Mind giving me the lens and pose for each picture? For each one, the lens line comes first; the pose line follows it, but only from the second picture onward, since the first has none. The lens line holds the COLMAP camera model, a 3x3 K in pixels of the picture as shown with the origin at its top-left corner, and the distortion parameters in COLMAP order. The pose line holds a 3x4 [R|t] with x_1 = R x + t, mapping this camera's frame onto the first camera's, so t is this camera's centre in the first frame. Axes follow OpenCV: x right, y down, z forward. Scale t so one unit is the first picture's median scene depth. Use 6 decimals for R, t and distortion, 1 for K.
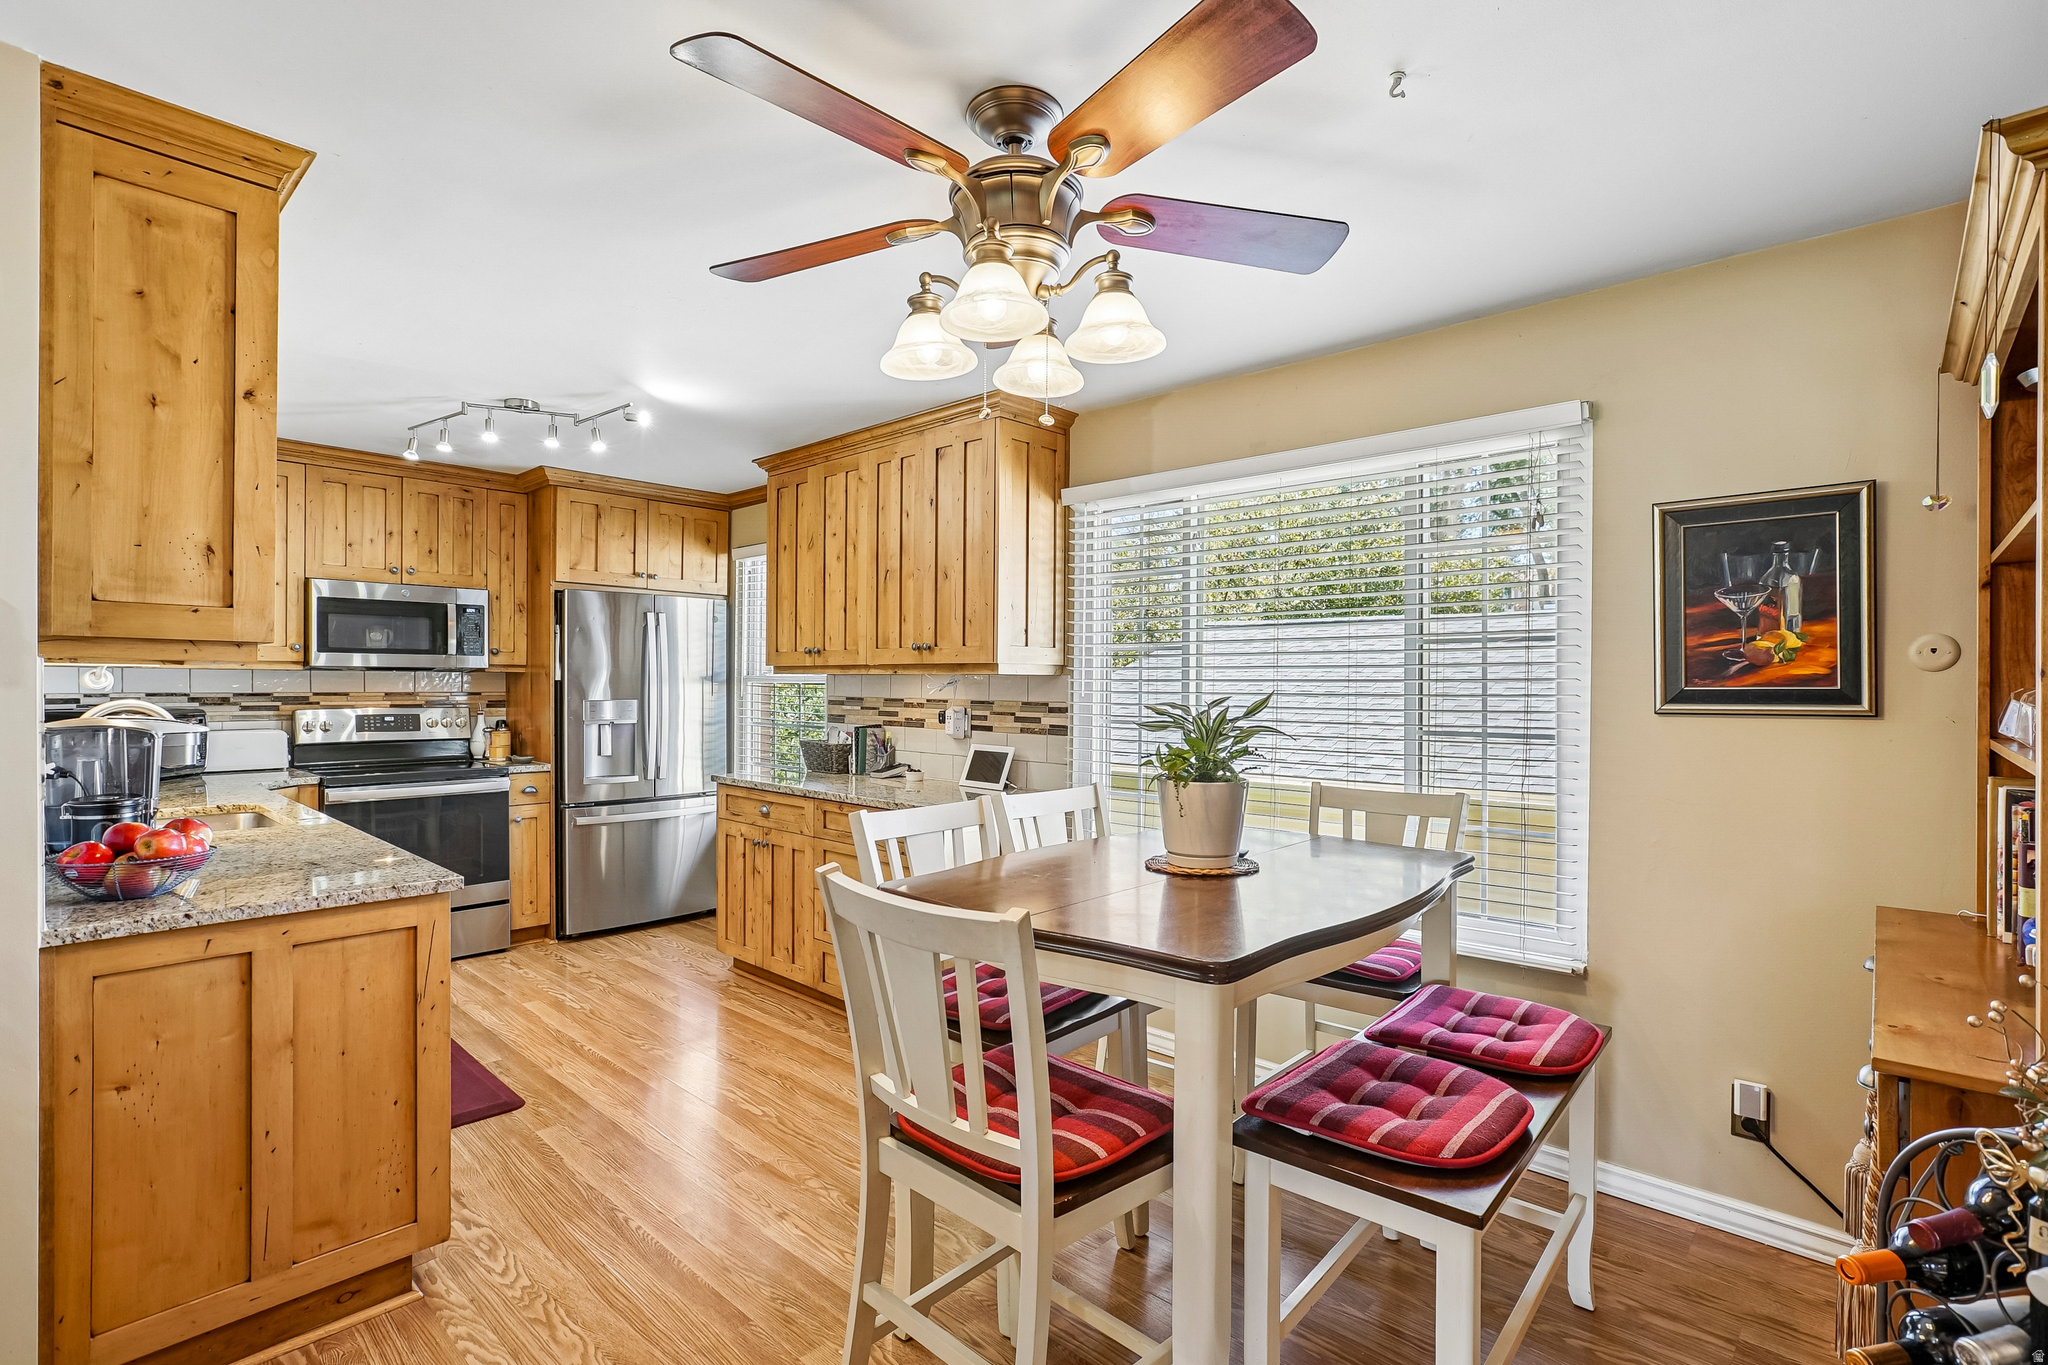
lens RADIAL K [[954.8, 0, 1029.5], [0, 954.8, 689.5], [0, 0, 1]] dist [-0.046755, 0.024750]
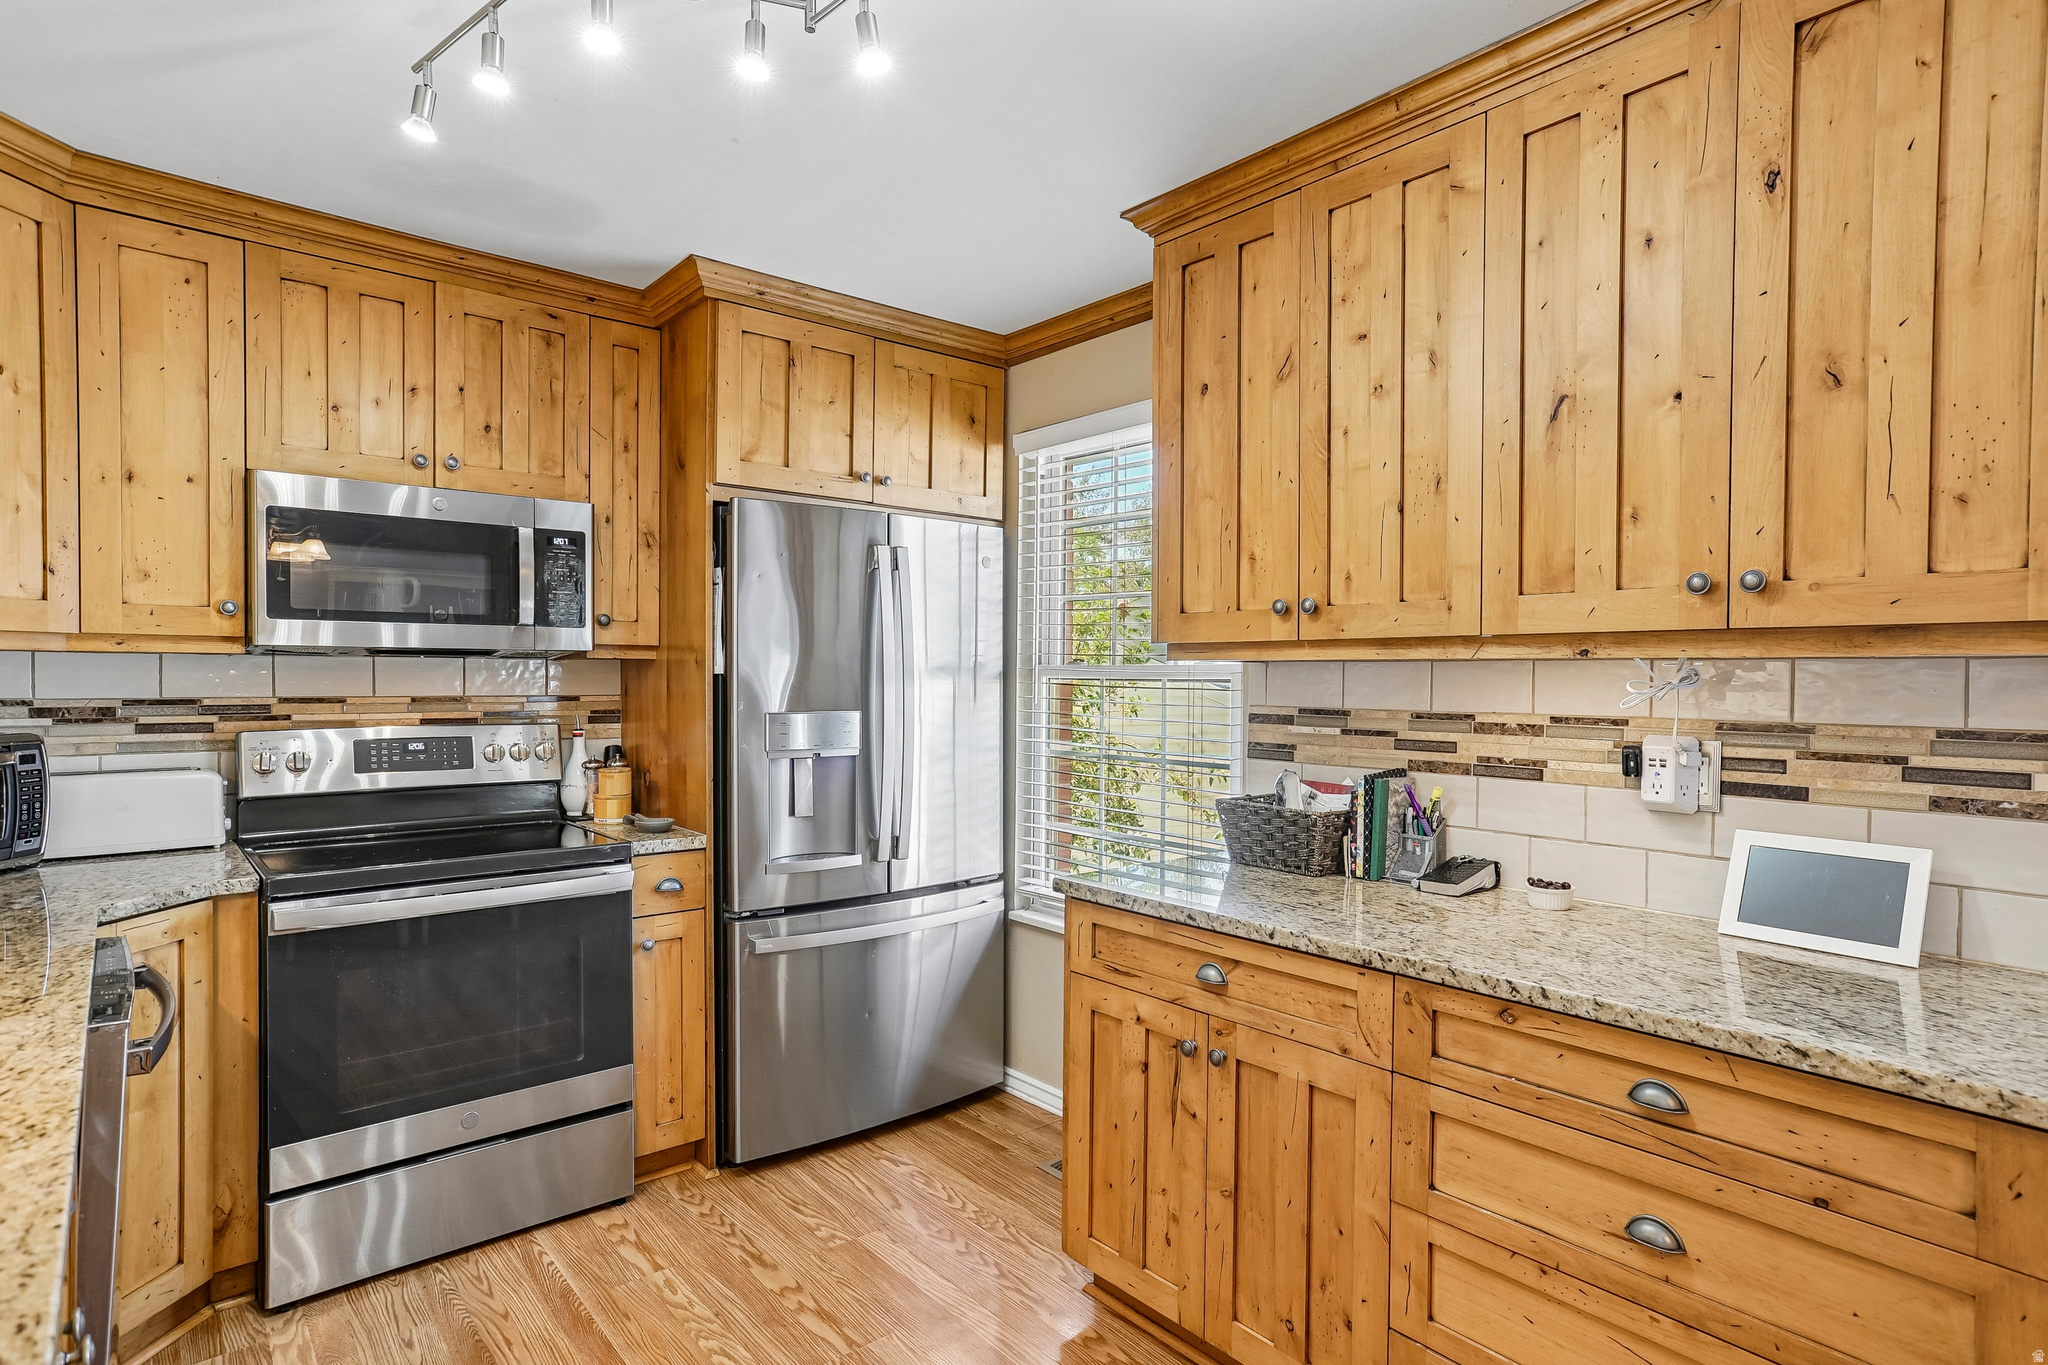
lens RADIAL K [[1079.5, 0, 1026.2], [0, 1079.5, 688.7], [0, 0, 1]] dist [-0.039174, 0.040732]
pose [[0.991799, 0.000825, -0.127805, -0.281834], [-0.000380, 0.999994, 0.003503, -0.004073], [0.127807, -0.003426, 0.991793, 0.477430]]
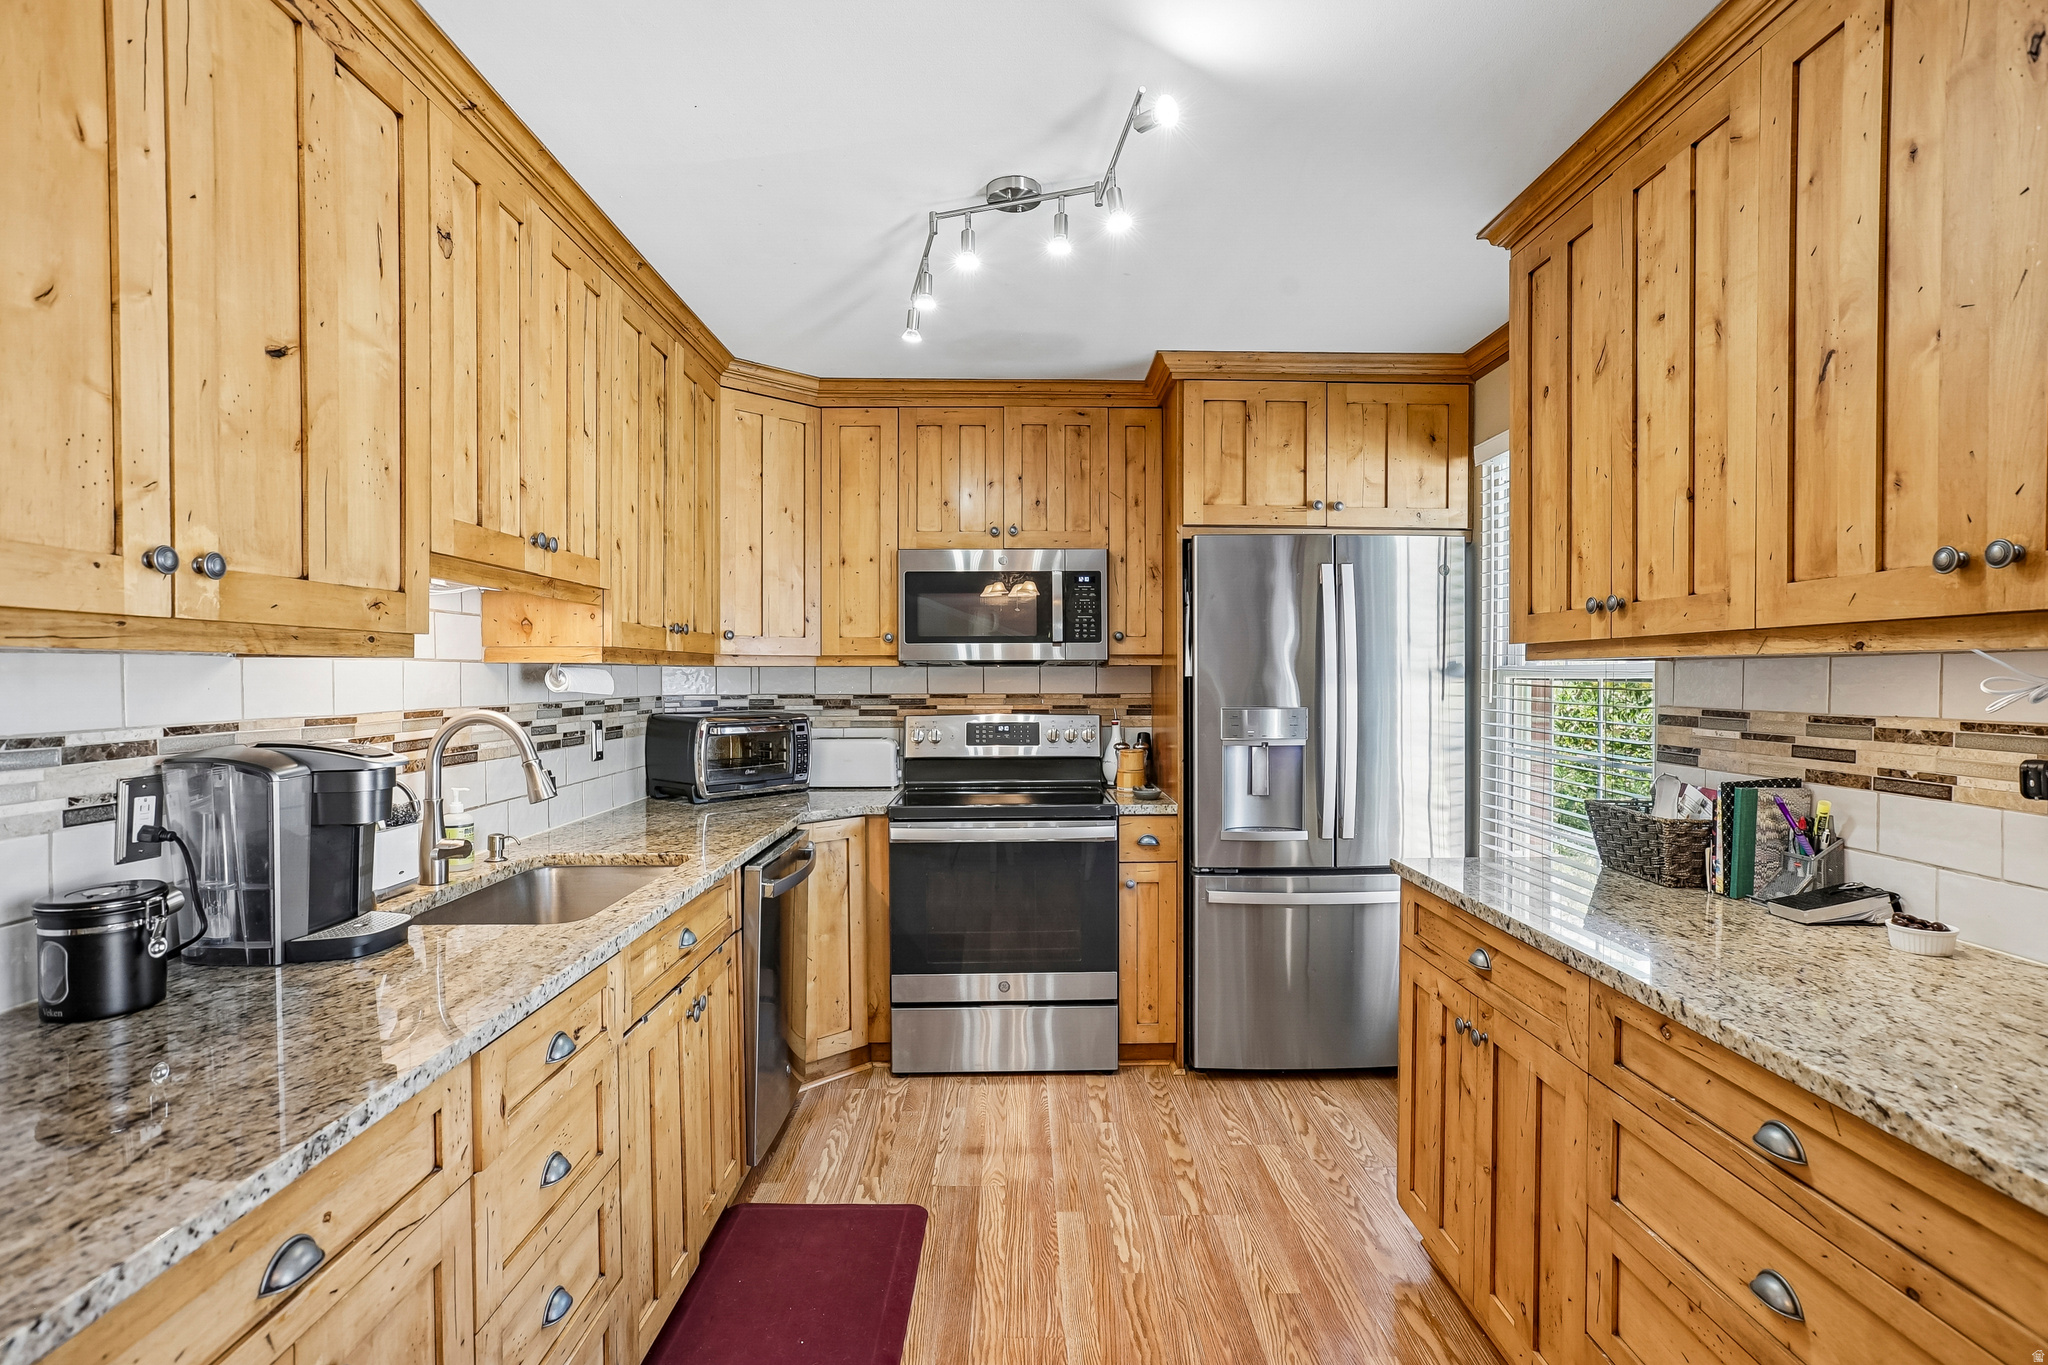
lens RADIAL K [[995.3, 0, 1035.5], [0, 995.3, 689.8], [0, 0, 1]] dist [-0.038058, 0.026795]
pose [[0.692629, 0.001947, -0.721292, -0.082213], [0.000973, 0.999993, 0.003634, -0.003507], [0.721294, -0.003219, 0.692622, 0.491421]]
